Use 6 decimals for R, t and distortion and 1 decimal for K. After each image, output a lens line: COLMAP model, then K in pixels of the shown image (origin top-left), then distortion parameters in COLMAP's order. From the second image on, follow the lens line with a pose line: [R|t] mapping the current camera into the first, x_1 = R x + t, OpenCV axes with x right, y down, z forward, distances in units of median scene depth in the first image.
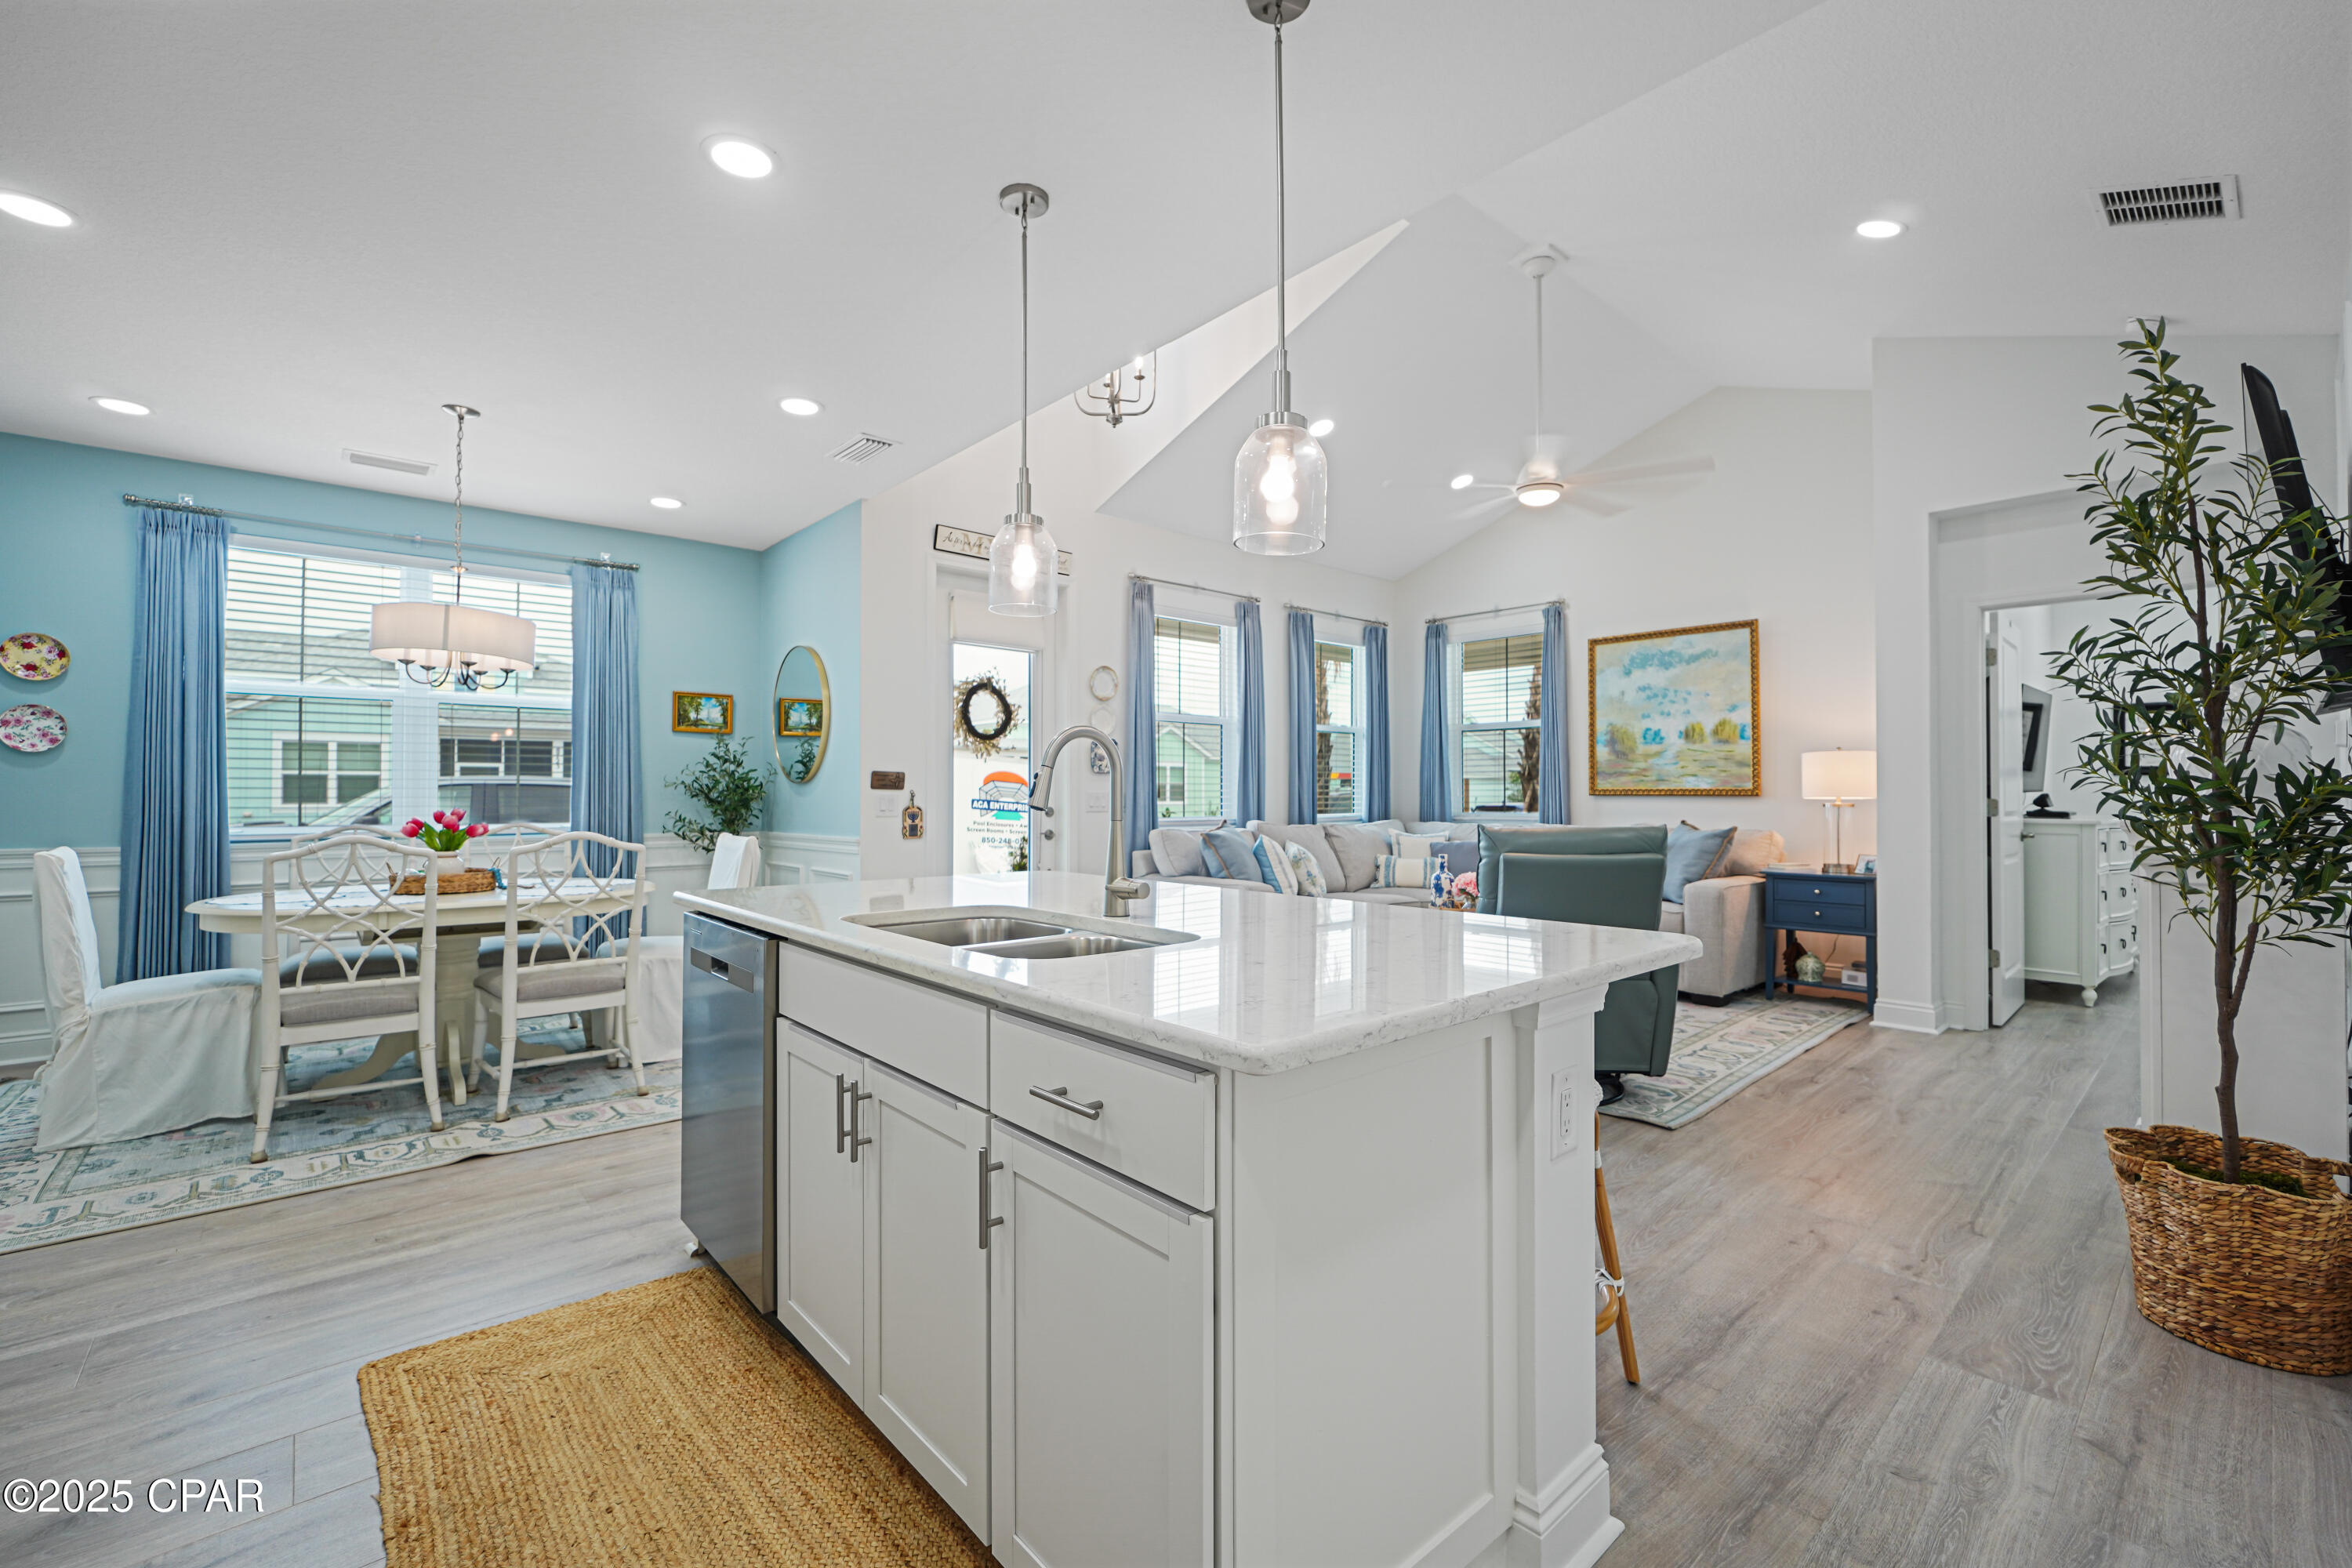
lens RADIAL K [[992.4, 0, 1157.6], [0, 992.4, 781.3], [0, 0, 1]] dist [-0.015977, 0.006188]
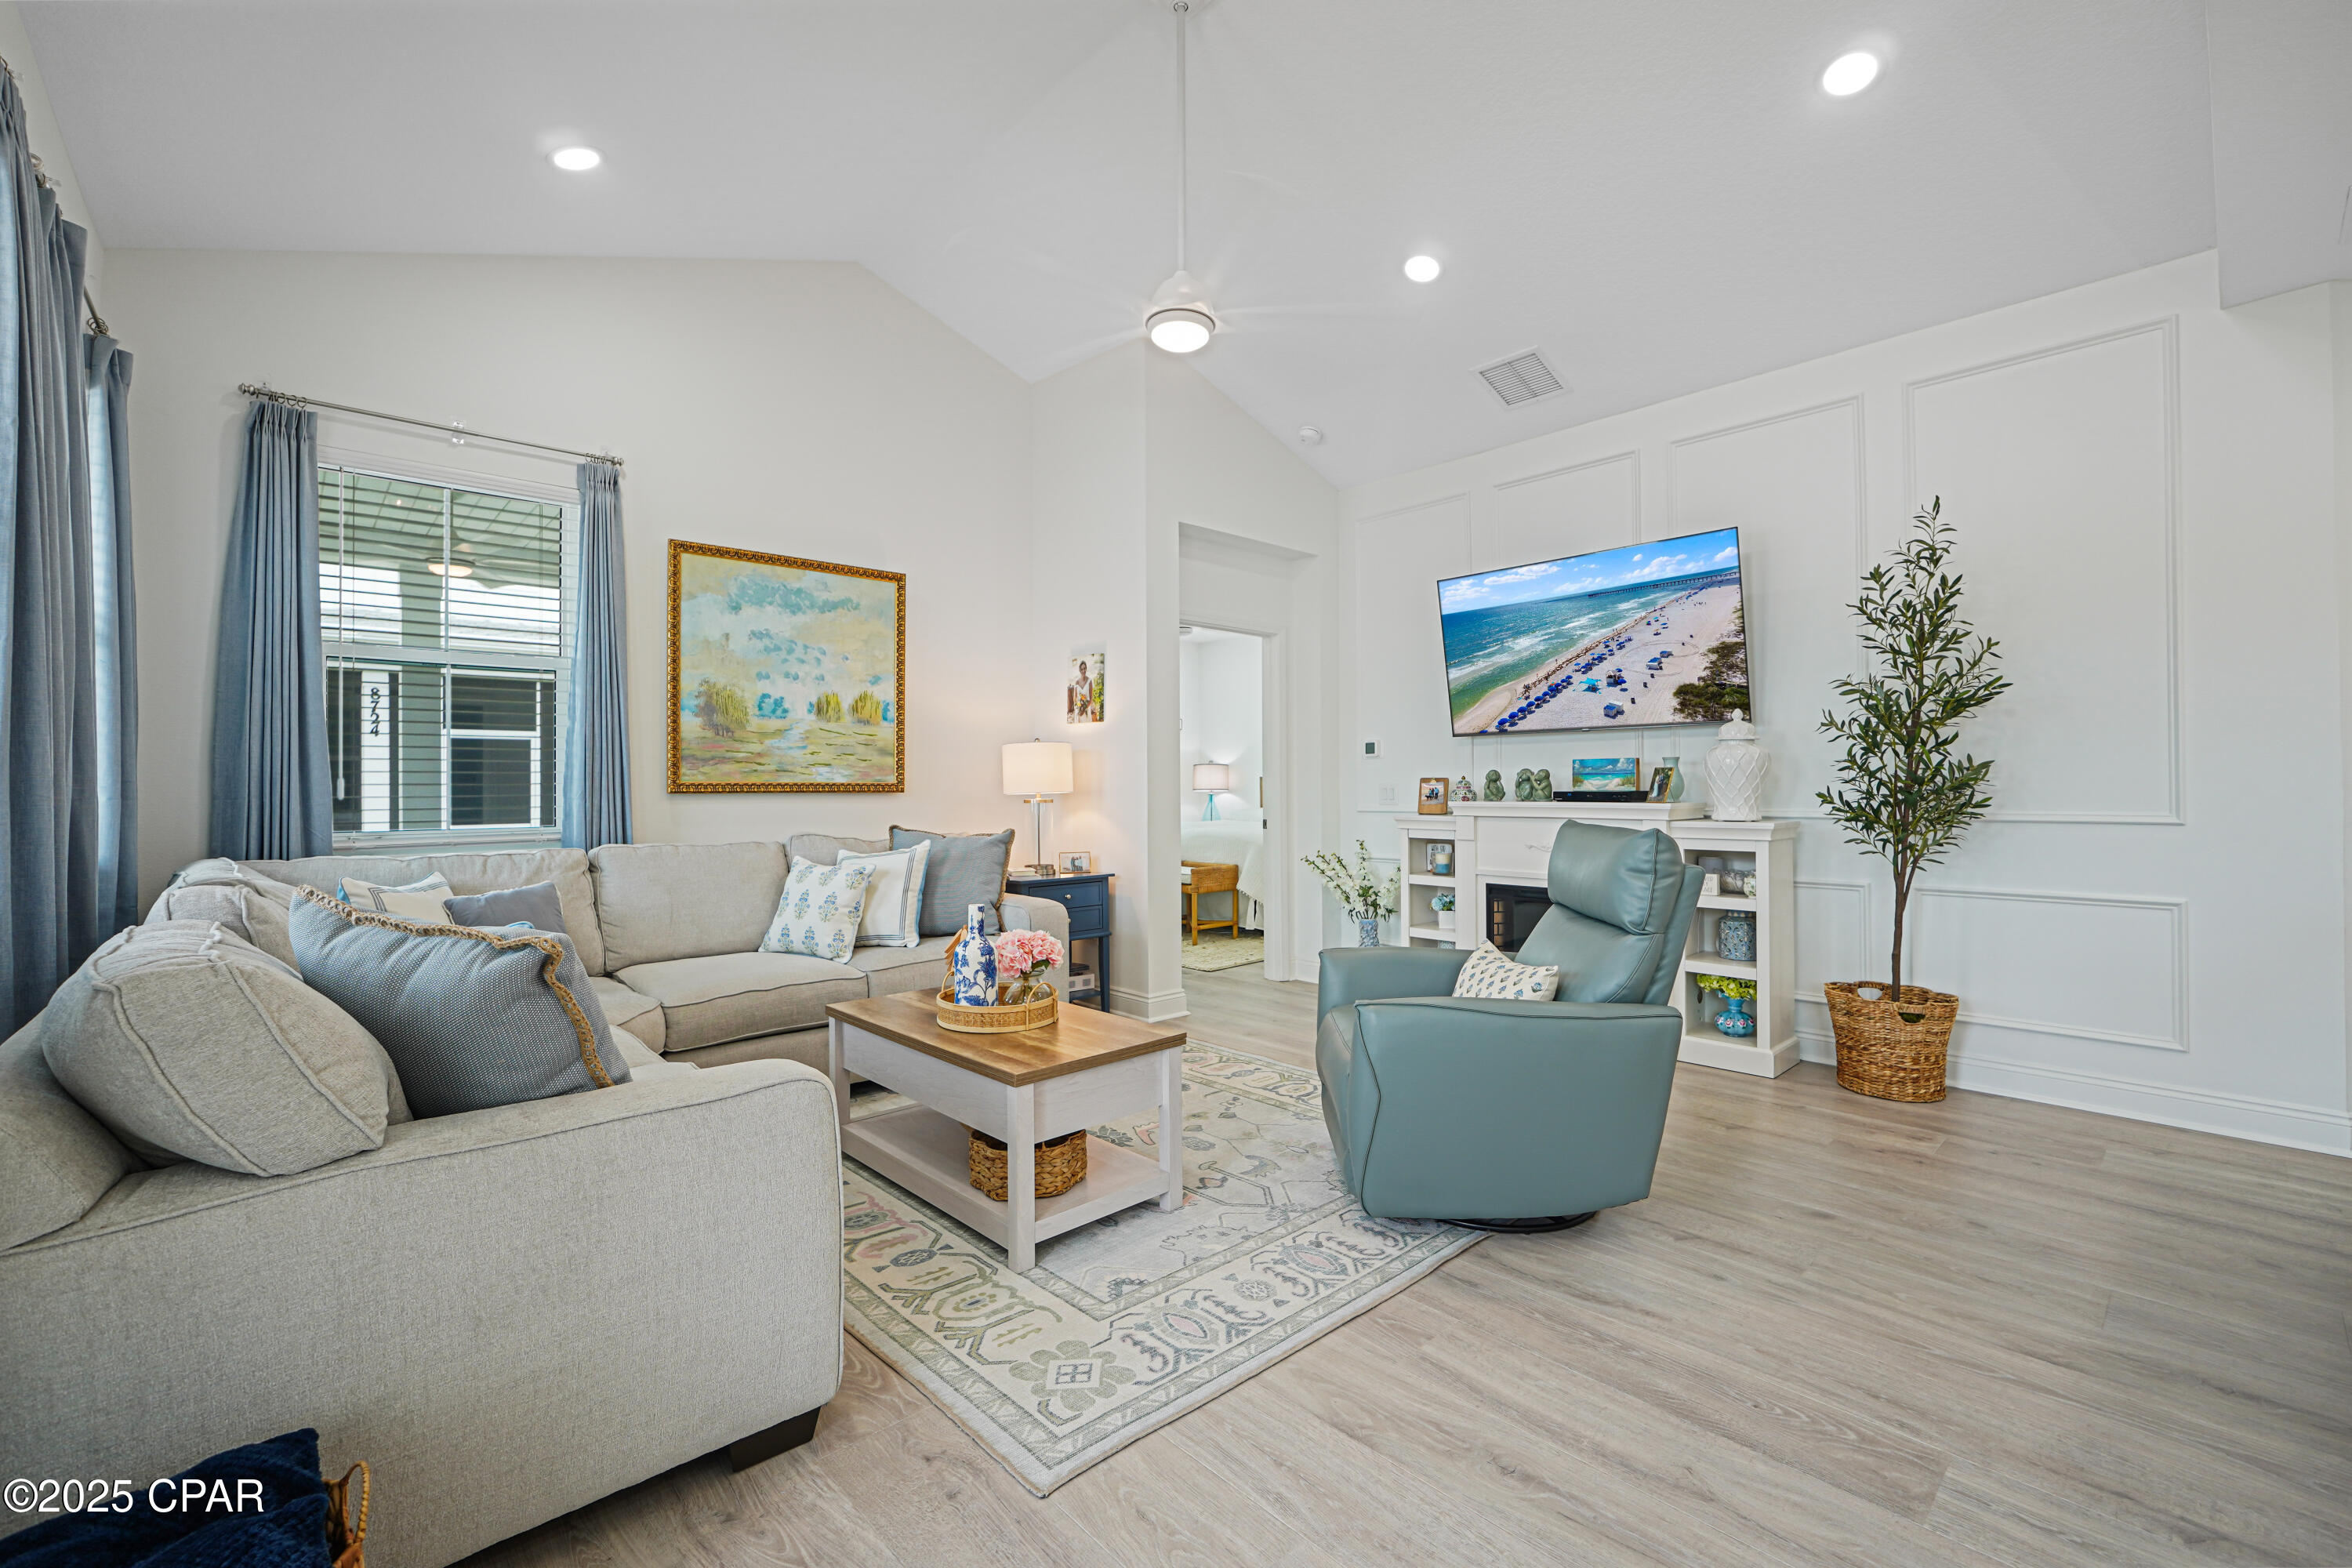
lens RADIAL K [[981.2, 0, 1173.7], [0, 981.2, 796.2], [0, 0, 1]] dist [-0.022198, 0.007681]
pose [[-0.021473, -0.007085, 0.999744, -0.214838], [-0.006002, 0.999958, 0.006957, 0.011982], [-0.999751, -0.005851, -0.021515, 0.845395]]
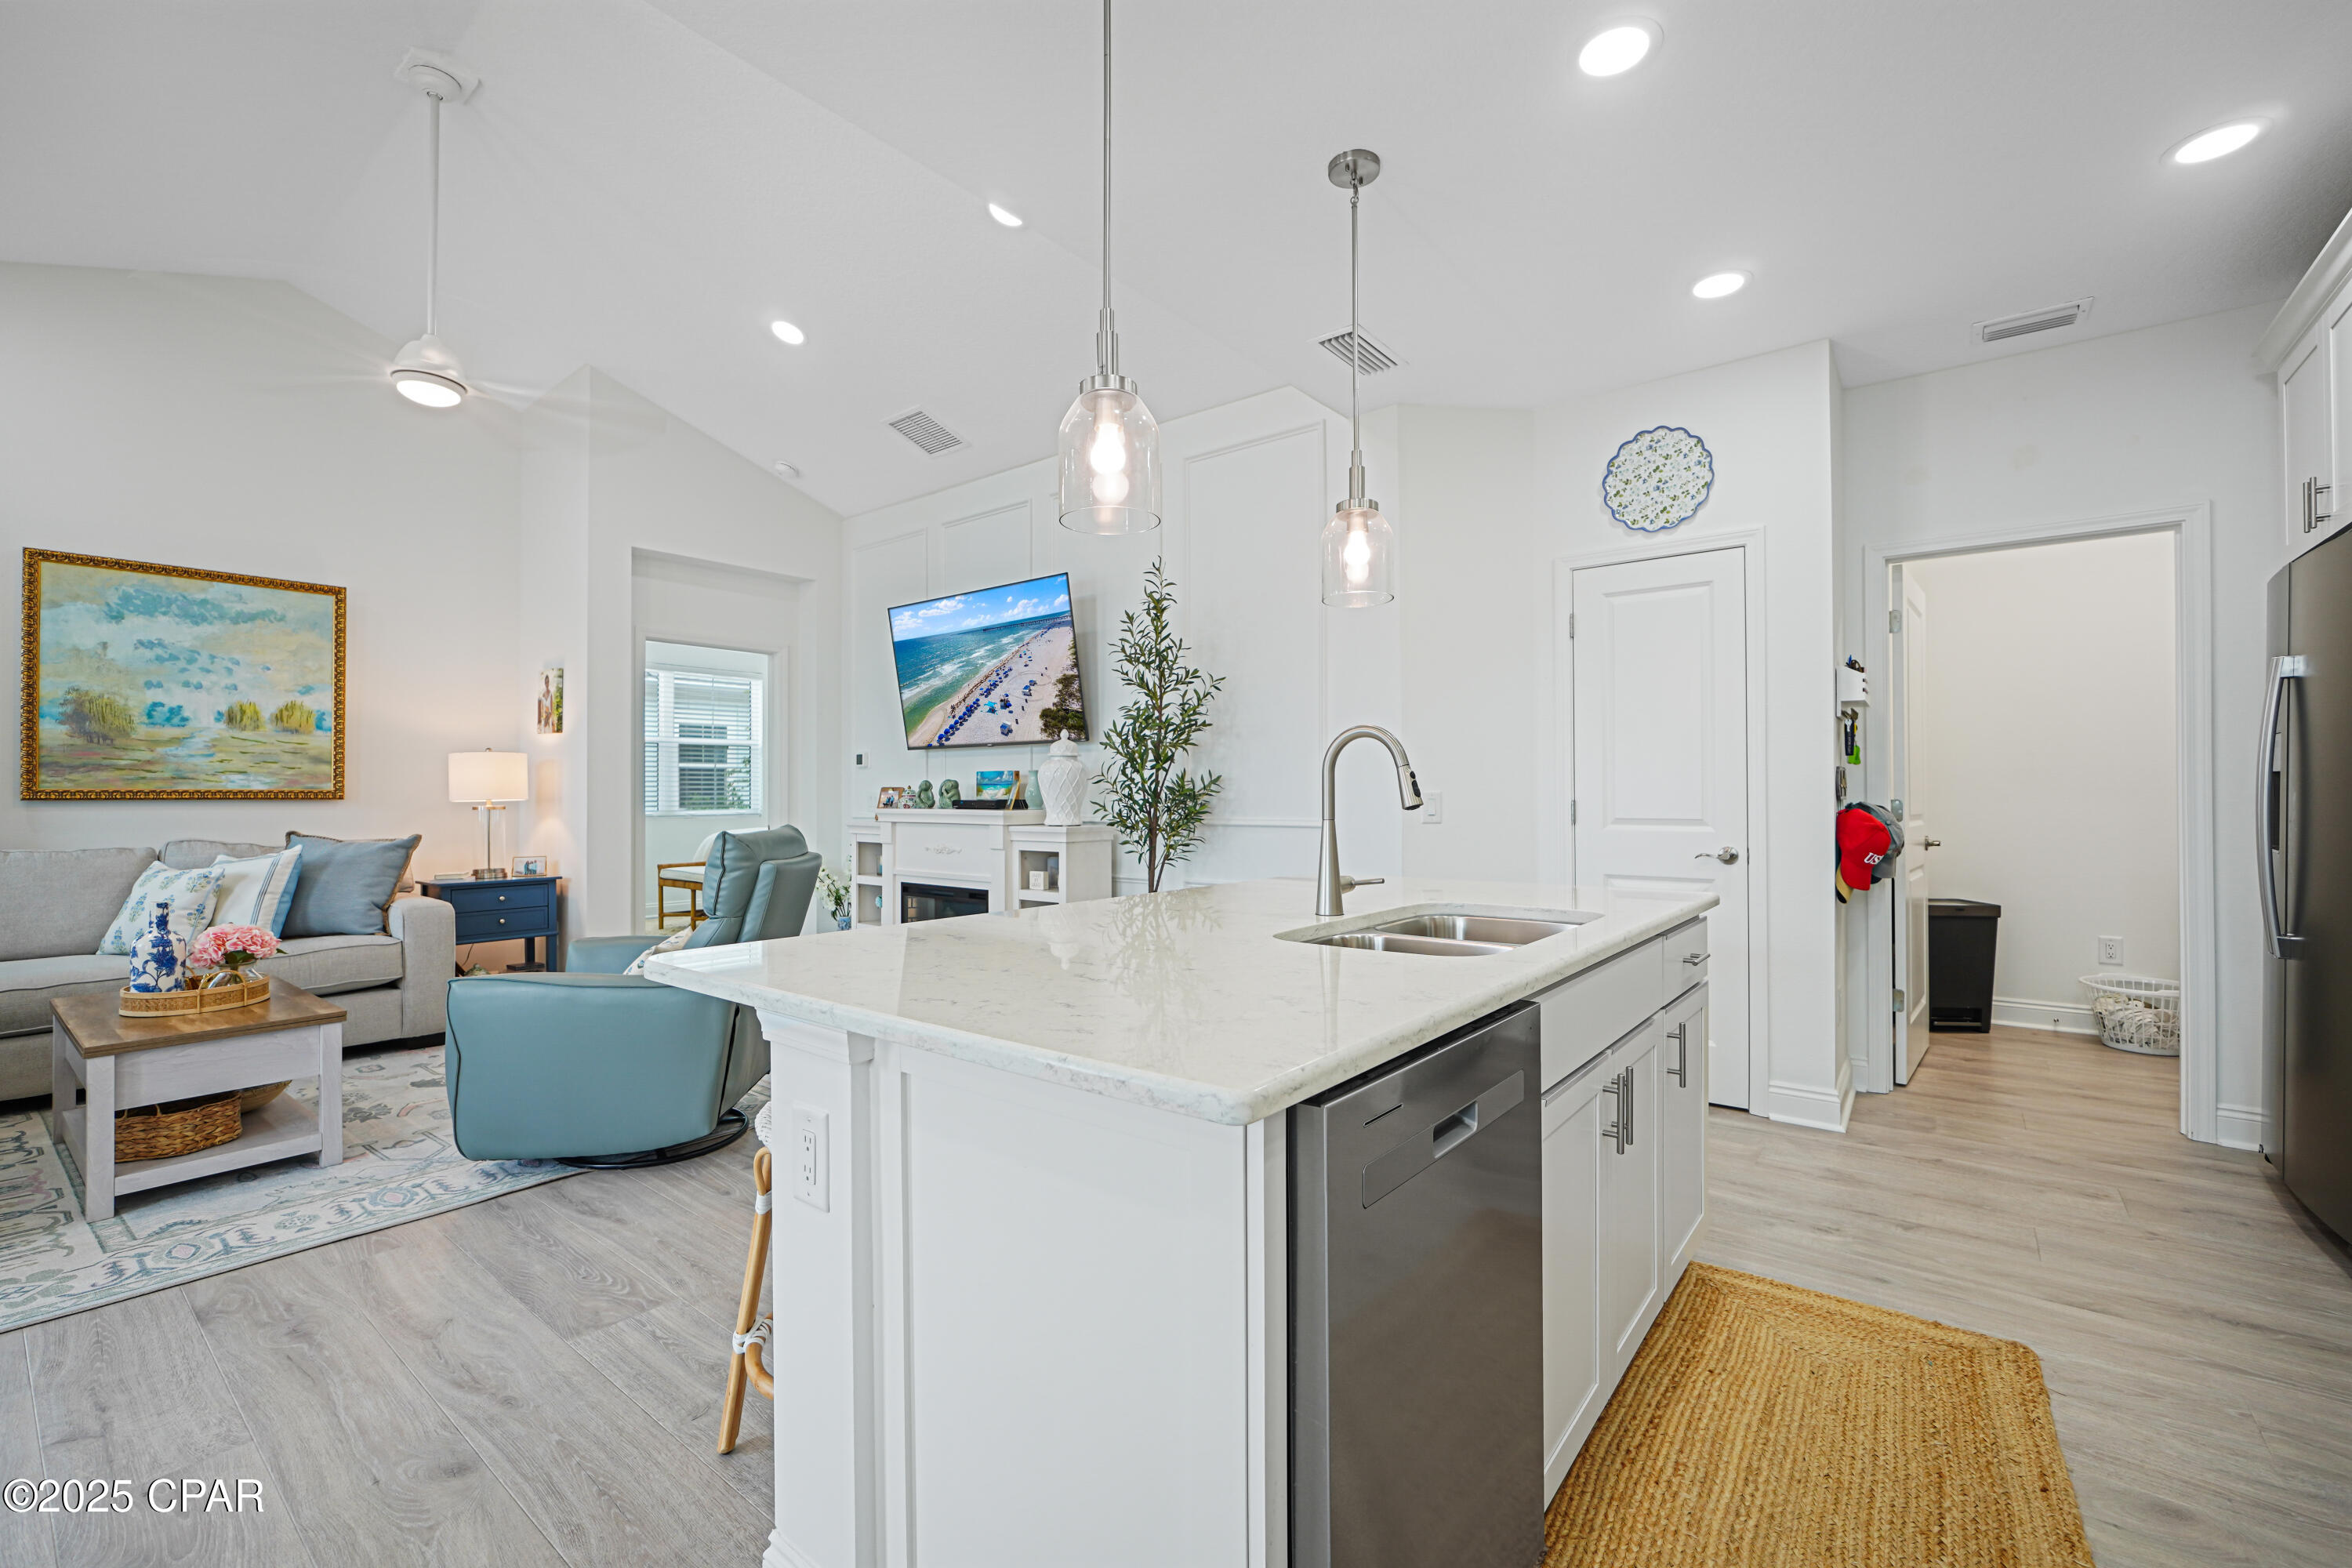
lens RADIAL K [[978.5, 0, 1191.8], [0, 978.5, 792.9], [0, 0, 1]] dist [-0.021445, 0.005227]
pose [[-0.194330, 0.001719, 0.980935, -0.355852], [-0.009563, 0.999948, -0.003647, 0.006077], [-0.980890, -0.010090, -0.194303, 0.481542]]
